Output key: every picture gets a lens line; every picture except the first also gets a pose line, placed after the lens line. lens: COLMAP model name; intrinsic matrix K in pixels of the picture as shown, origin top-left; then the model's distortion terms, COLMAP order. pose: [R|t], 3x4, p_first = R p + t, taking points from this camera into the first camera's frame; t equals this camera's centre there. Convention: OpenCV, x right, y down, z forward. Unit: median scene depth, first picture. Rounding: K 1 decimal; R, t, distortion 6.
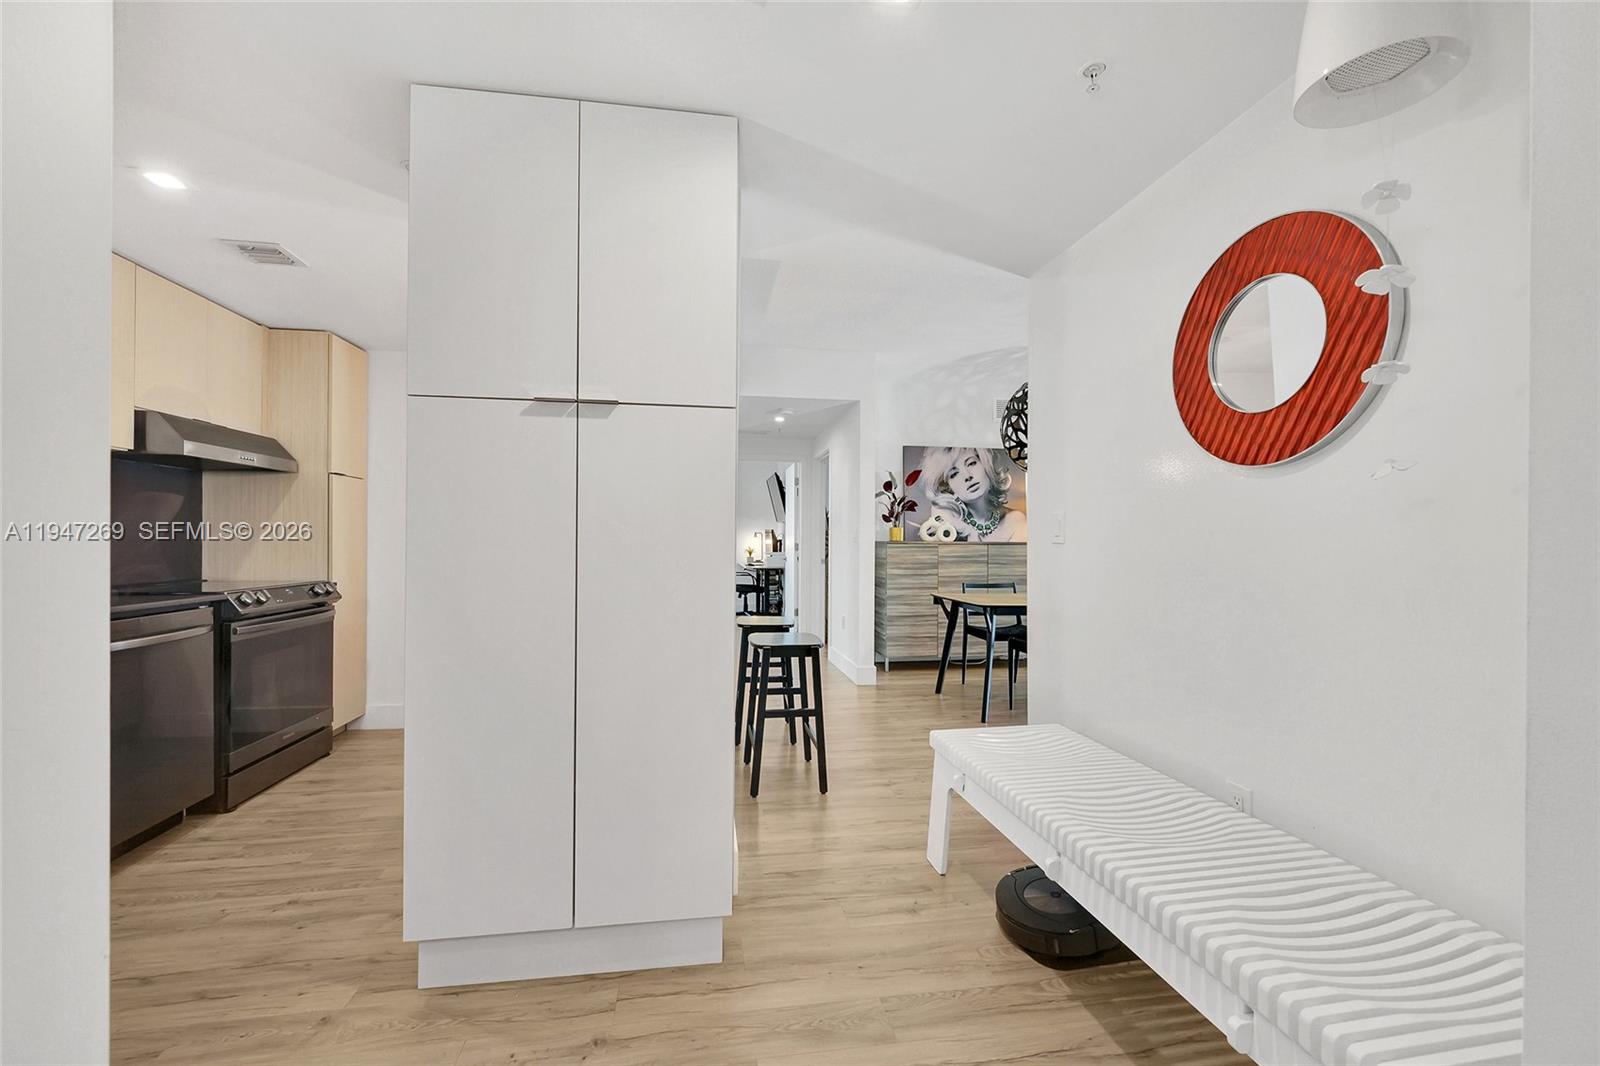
lens RADIAL K [[642.8, 0, 801.2], [0, 642.8, 540.5], [0, 0, 1]] dist [-0.002680, -0.000291]
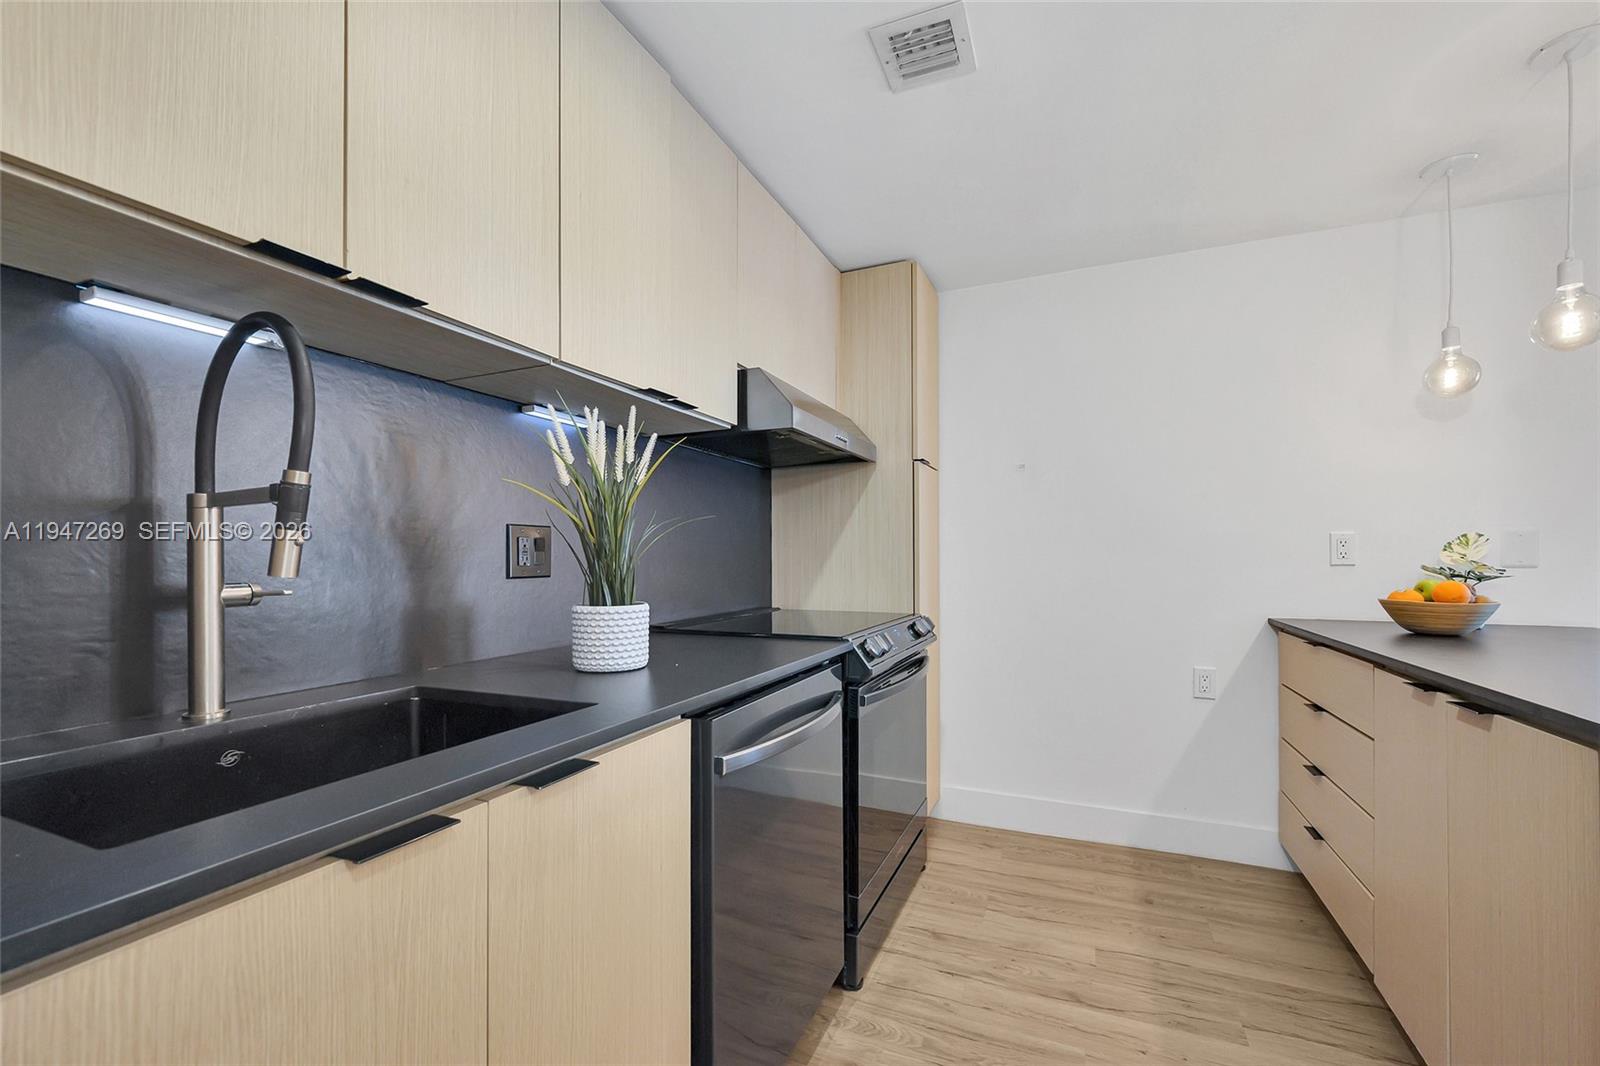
lens RADIAL K [[660.7, 0, 809.2], [0, 660.7, 550.5], [0, 0, 1]] dist [-0.001446, -0.000092]
pose [[0.842121, -0.016402, -0.539039, -0.562779], [0.010680, 0.999849, -0.013738, 0.003544], [0.539183, 0.005812, 0.842169, 0.418676]]
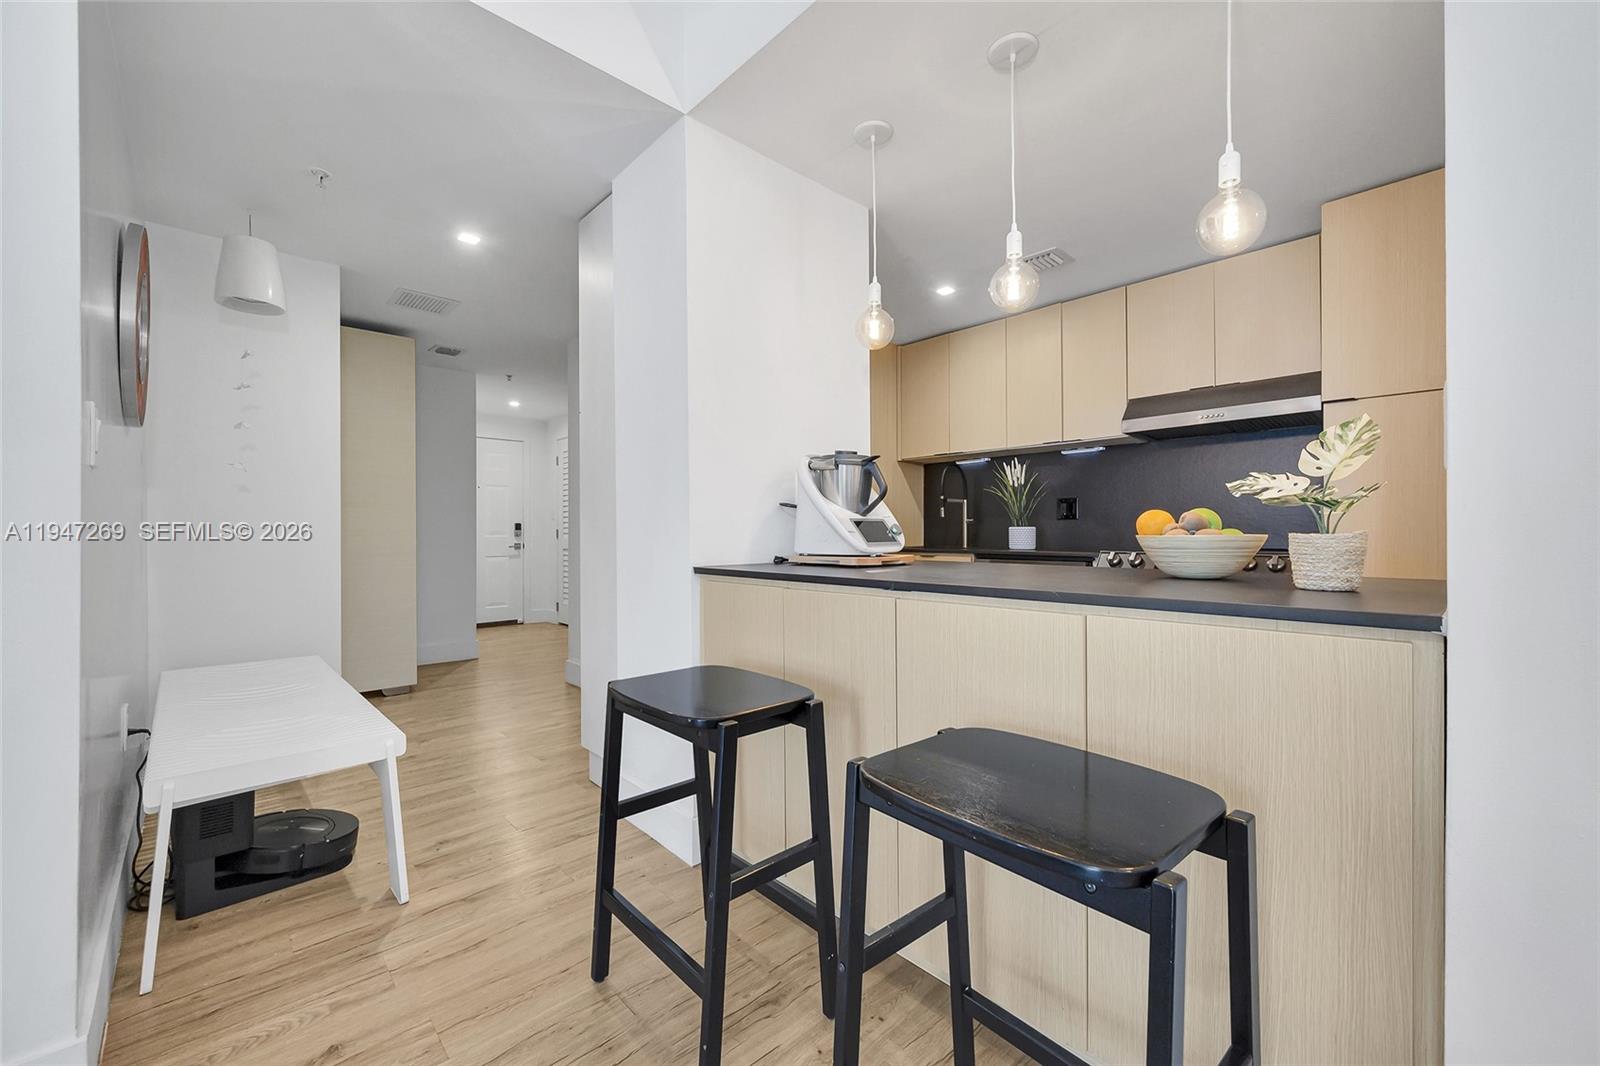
lens RADIAL K [[642.8, 0, 801.2], [0, 642.8, 540.5], [0, 0, 1]] dist [-0.002680, -0.000291]
pose [[-0.838160, -0.001514, -0.545422, 0.147466], [-0.003340, 0.999992, 0.002357, 0.059173], [0.545414, 0.003797, -0.838158, 1.596468]]
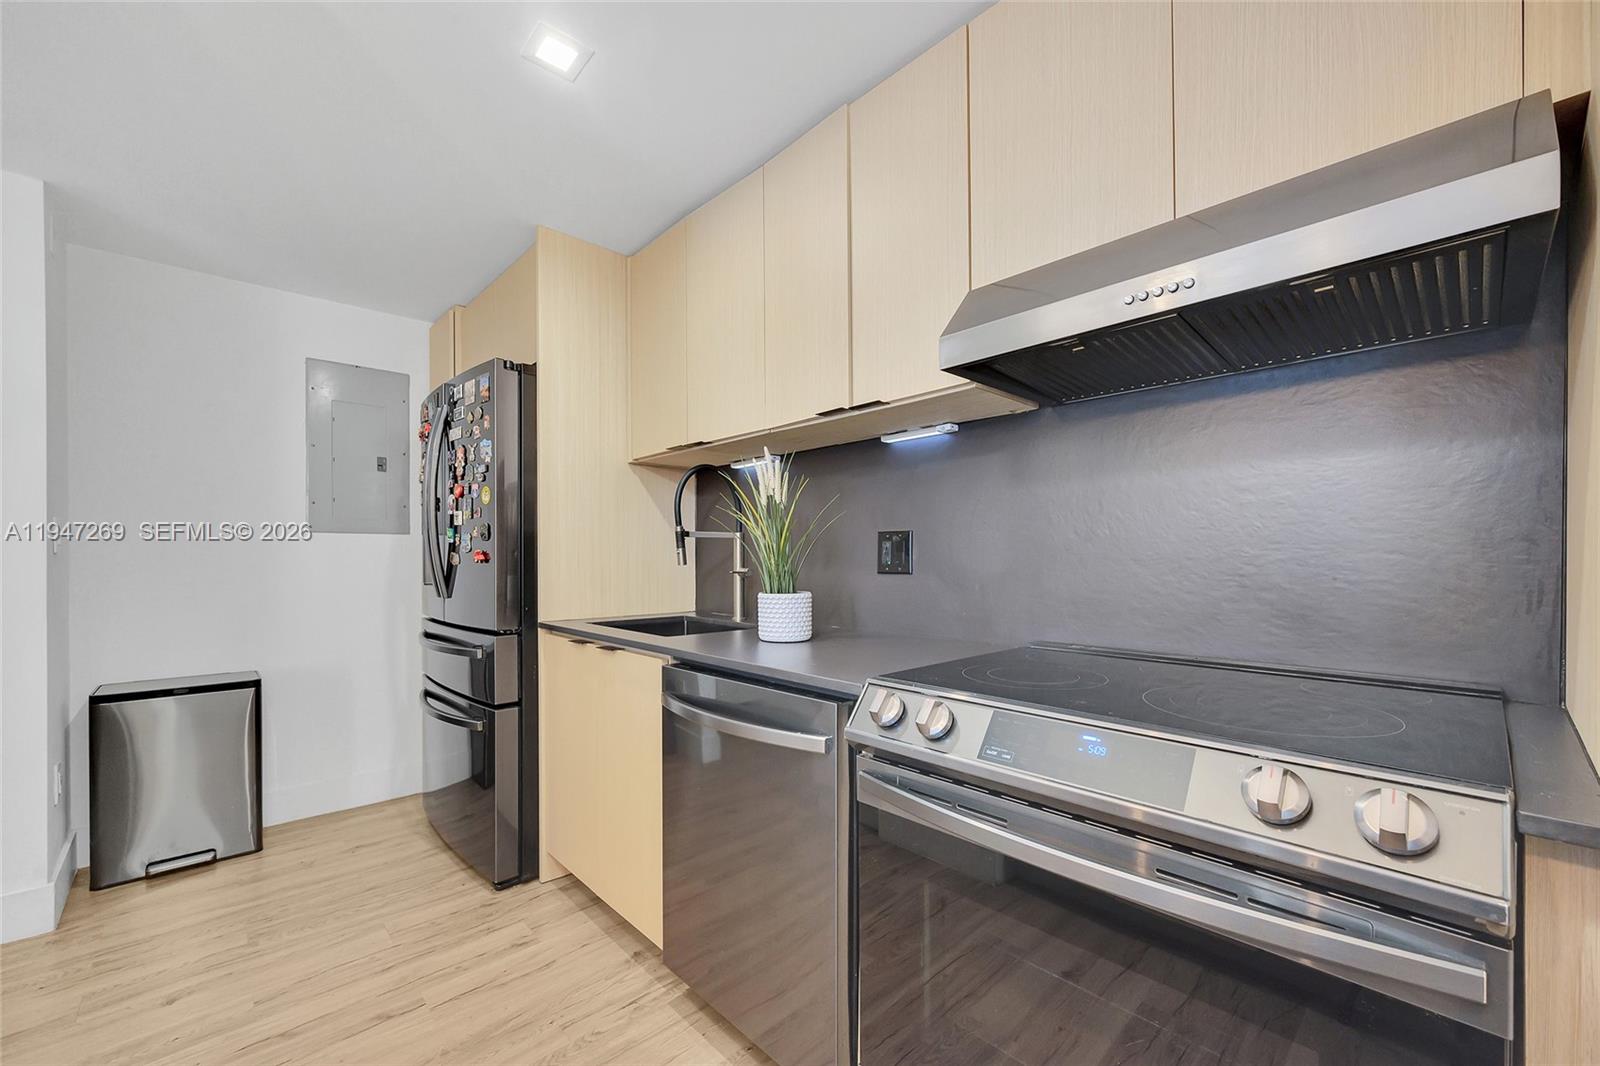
lens RADIAL K [[645.6, 0, 798.6], [0, 645.6, 565.8], [0, 0, 1]] dist [-0.000820, -0.000113]
pose [[-0.836284, -0.003251, -0.548287, -0.603673], [-0.002893, 0.999995, -0.001518, 0.009434], [0.548289, 0.000317, -0.836289, 1.279118]]
